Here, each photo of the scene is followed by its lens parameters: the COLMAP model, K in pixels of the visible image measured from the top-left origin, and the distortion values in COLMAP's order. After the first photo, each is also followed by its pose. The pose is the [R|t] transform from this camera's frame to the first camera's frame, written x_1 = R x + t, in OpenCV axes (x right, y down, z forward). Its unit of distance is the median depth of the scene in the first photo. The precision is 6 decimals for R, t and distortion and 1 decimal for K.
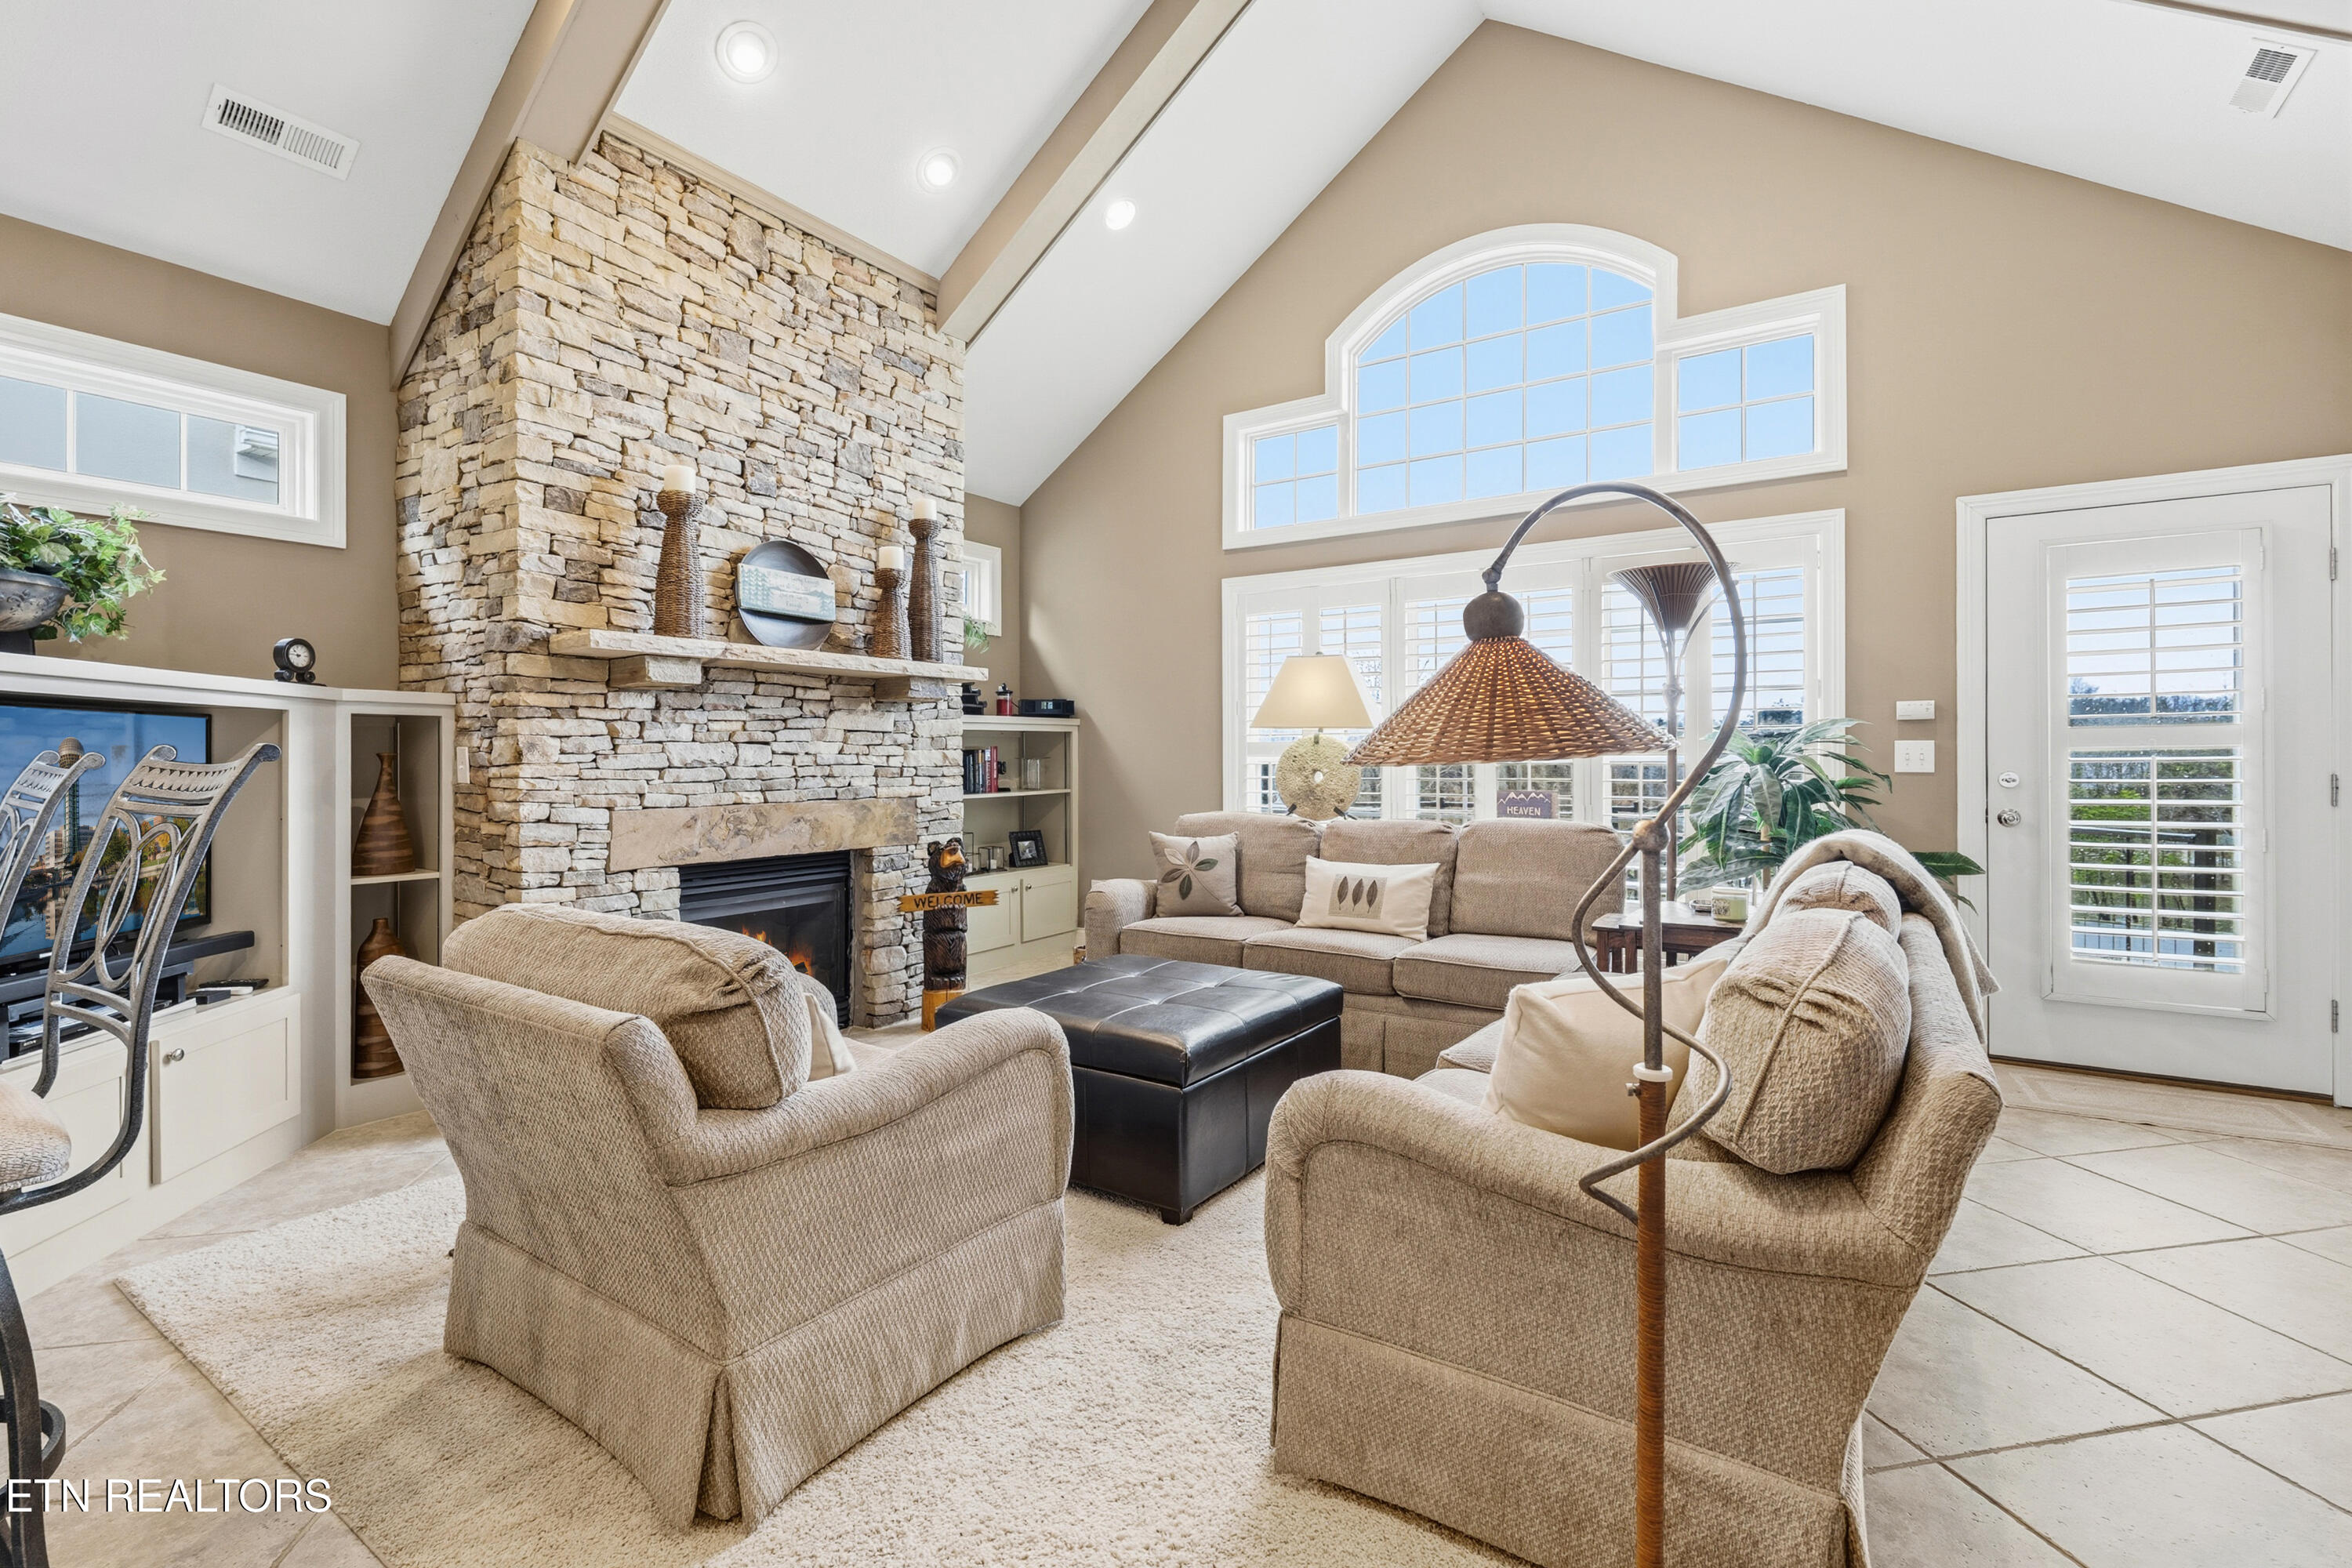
lens RADIAL K [[1032.1, 0, 1169.2], [0, 1032.1, 761.4], [0, 0, 1]] dist [-0.009325, 0.002911]
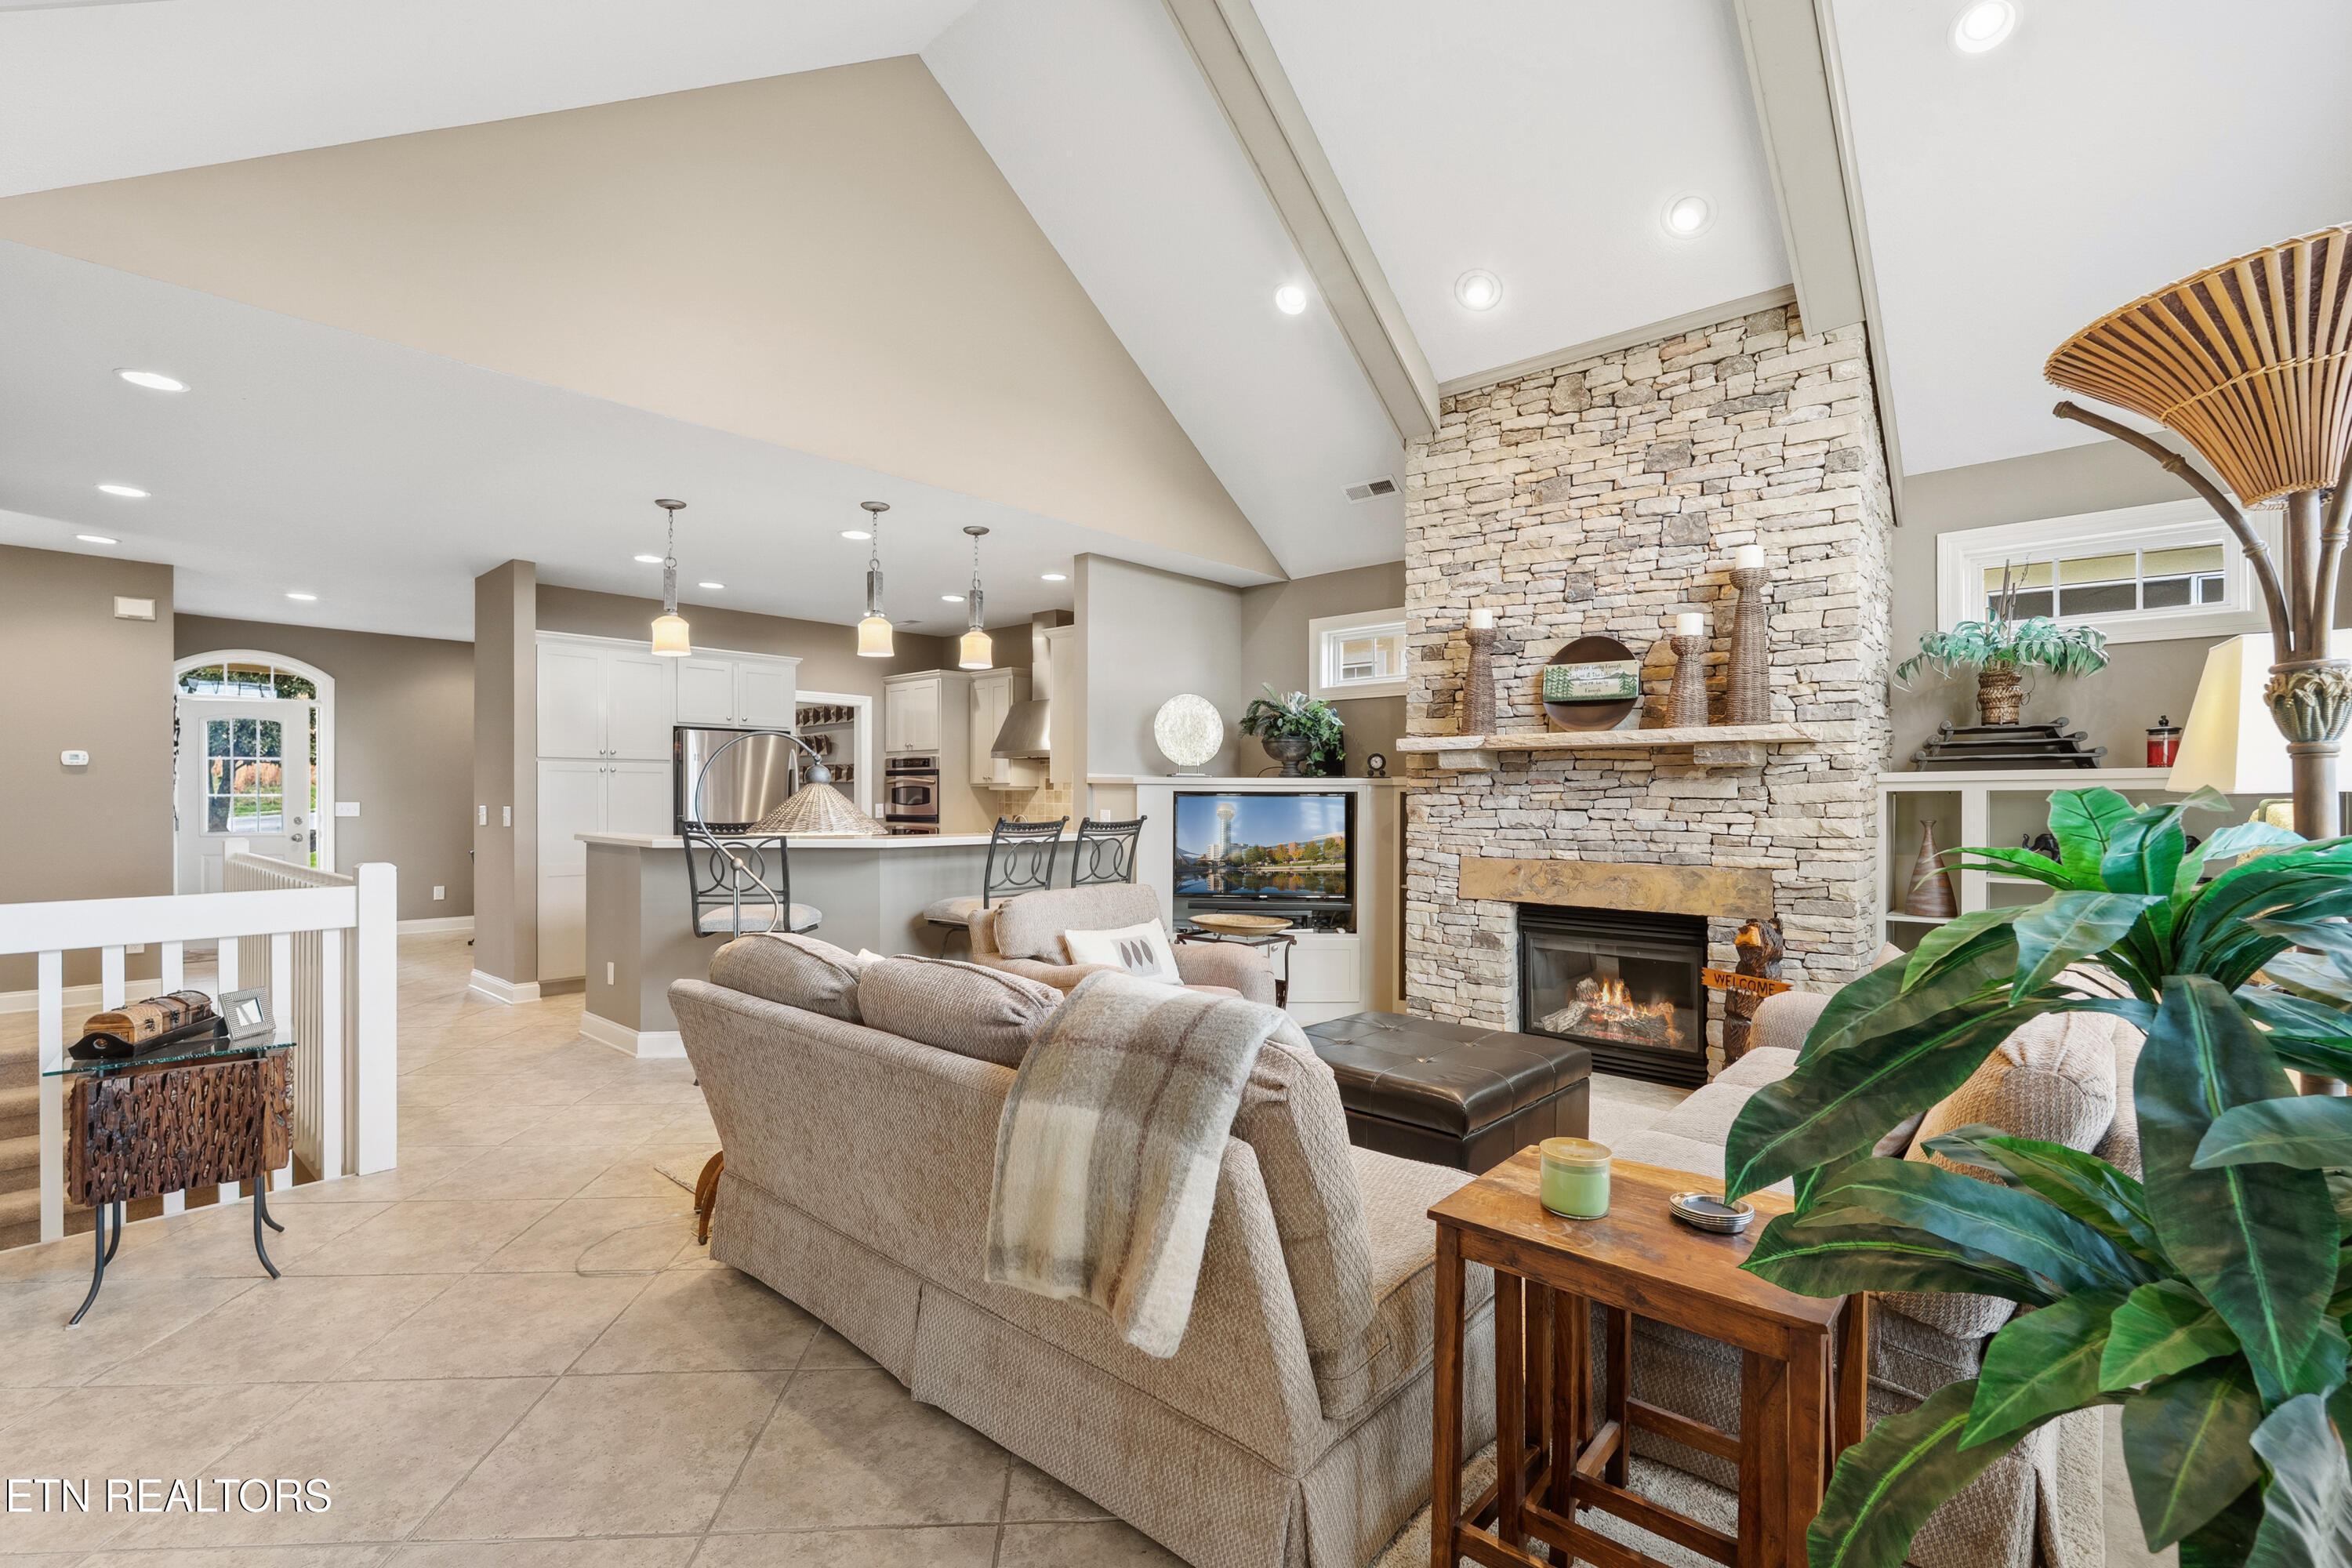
lens RADIAL K [[1039.8, 0, 1172.0], [0, 1039.8, 797.1], [0, 0, 1]] dist [-0.008235, 0.000053]
pose [[-0.140989, 0.002546, -0.990008, 0.904243], [-0.005799, 0.999977, 0.003397, -0.036054], [0.989994, 0.006220, -0.140971, 0.745387]]
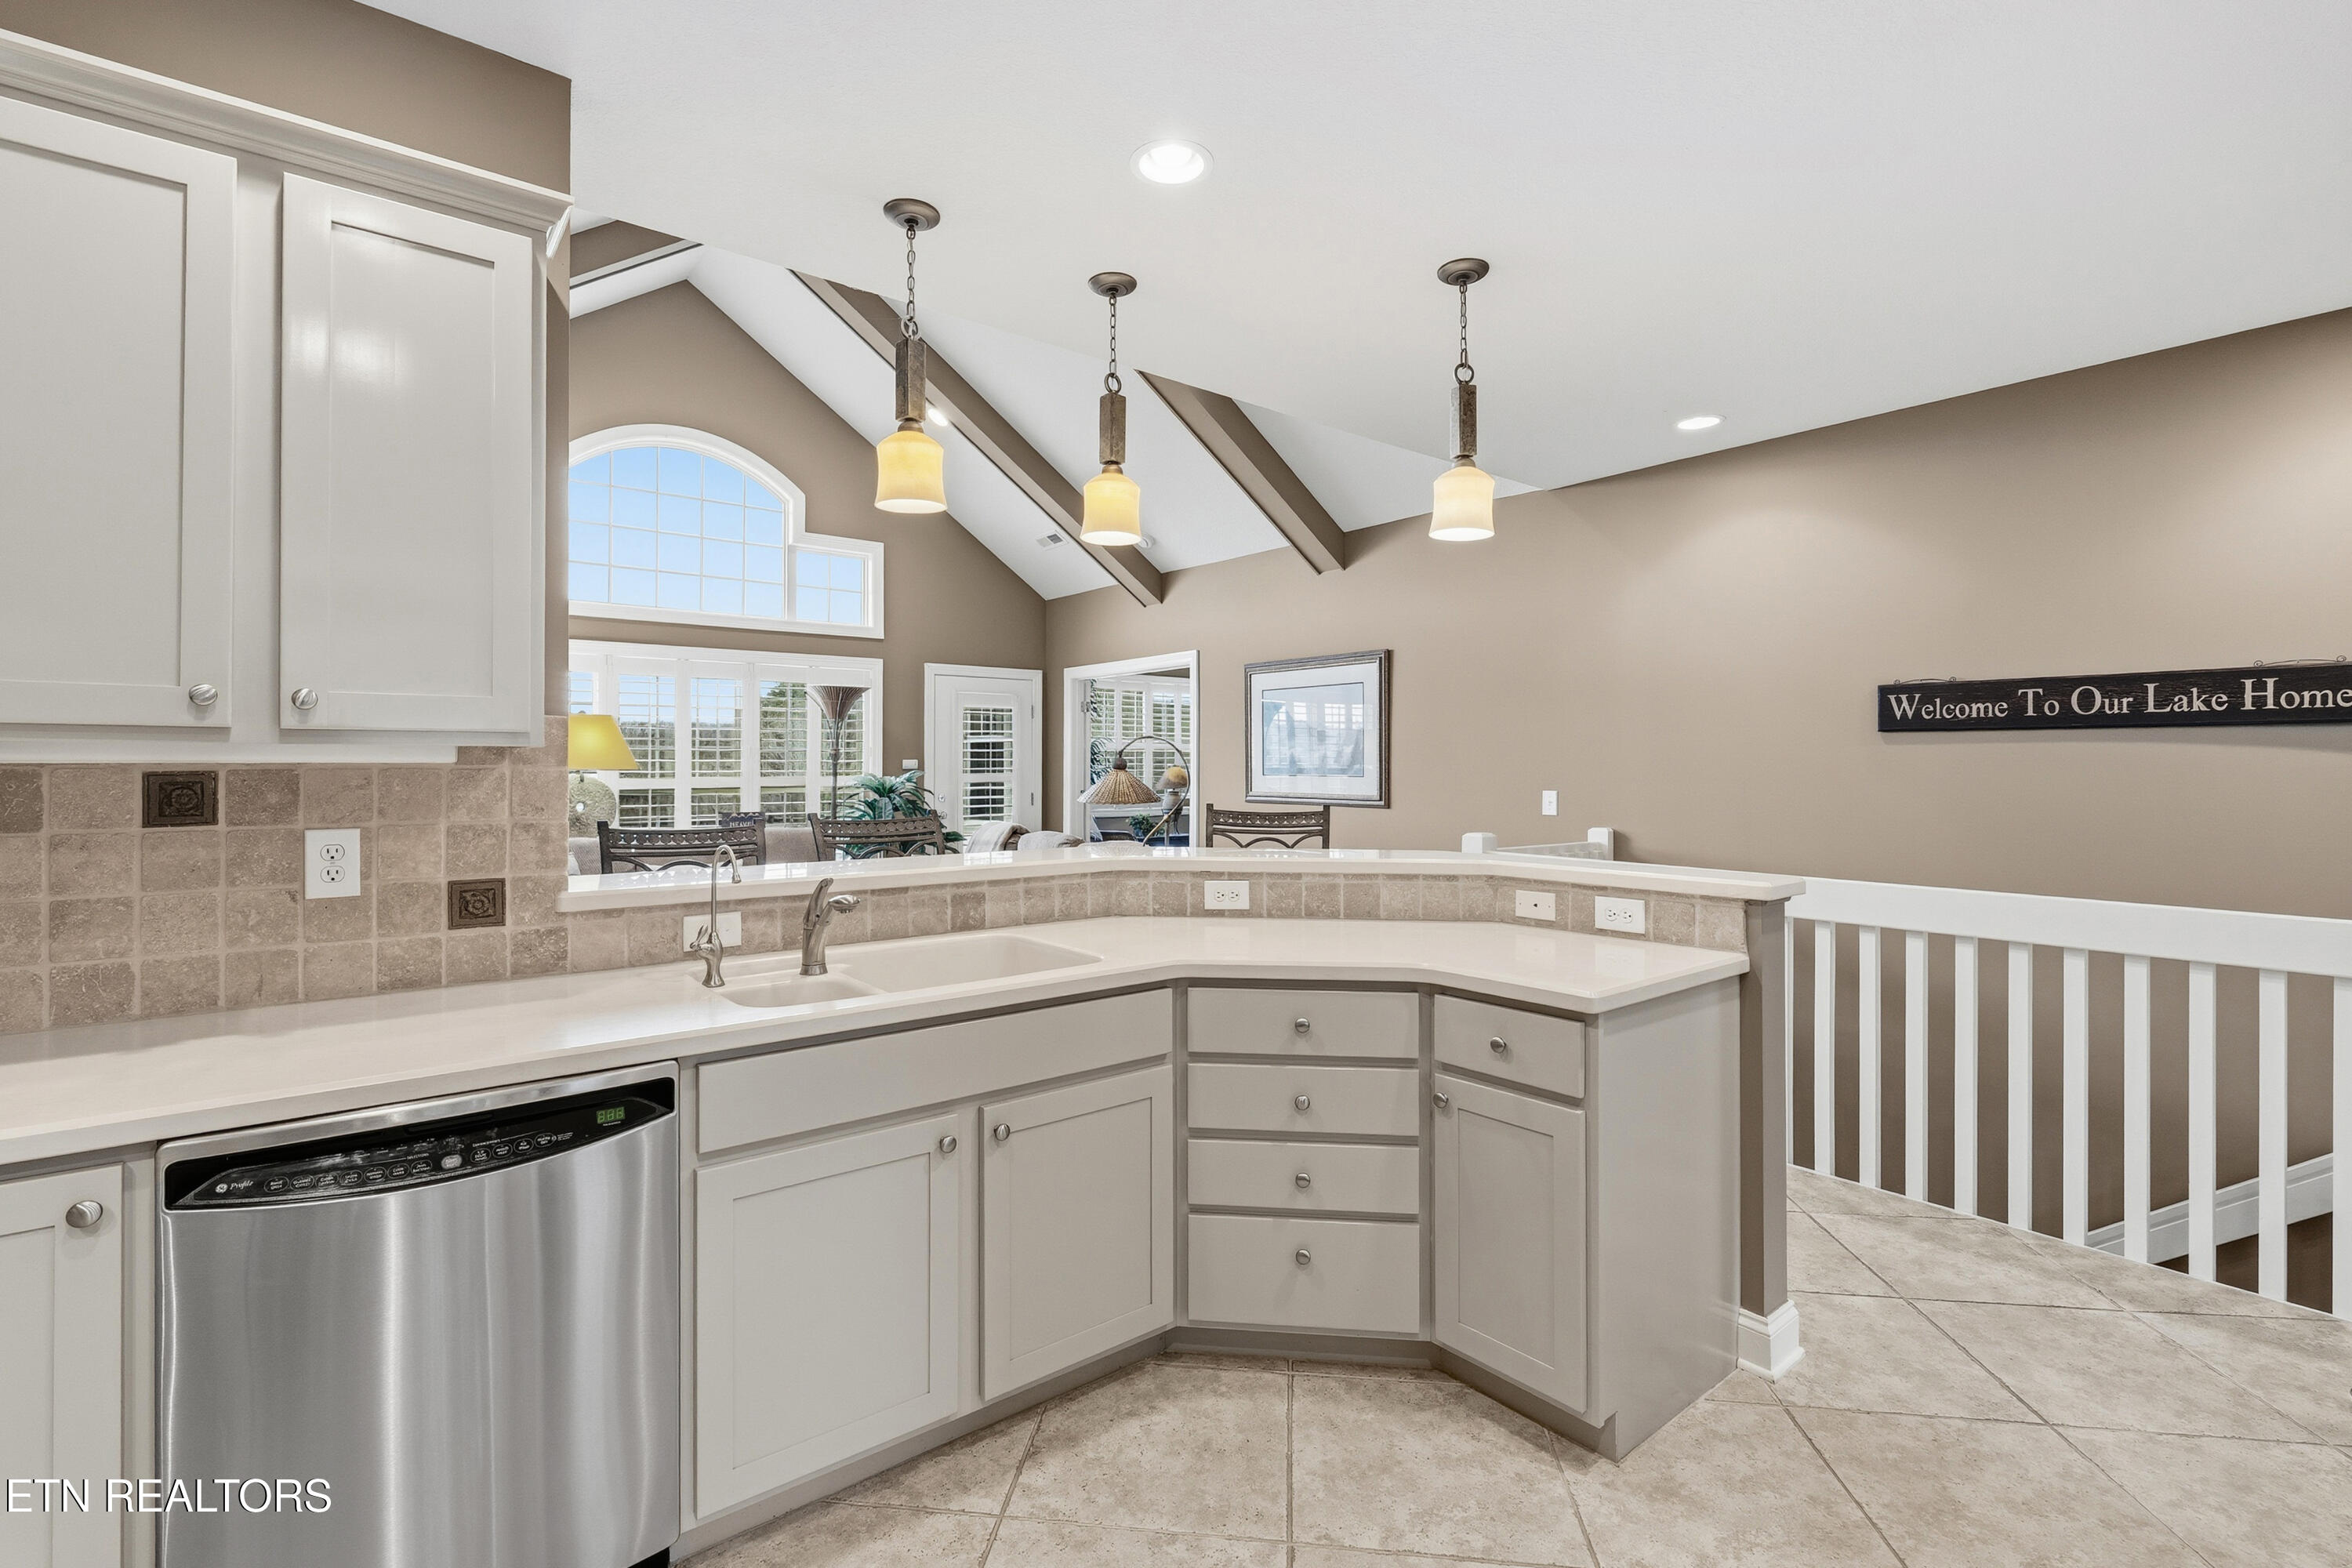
lens RADIAL K [[1032.1, 0, 1174.6], [0, 1032.1, 777.9], [0, 0, 1]] dist [-0.009325, 0.002911]
pose [[0.301238, -0.007214, 0.953522, -1.130476], [-0.000986, 0.999968, 0.007877, -0.042256], [-0.953548, -0.003313, 0.301222, -0.122819]]
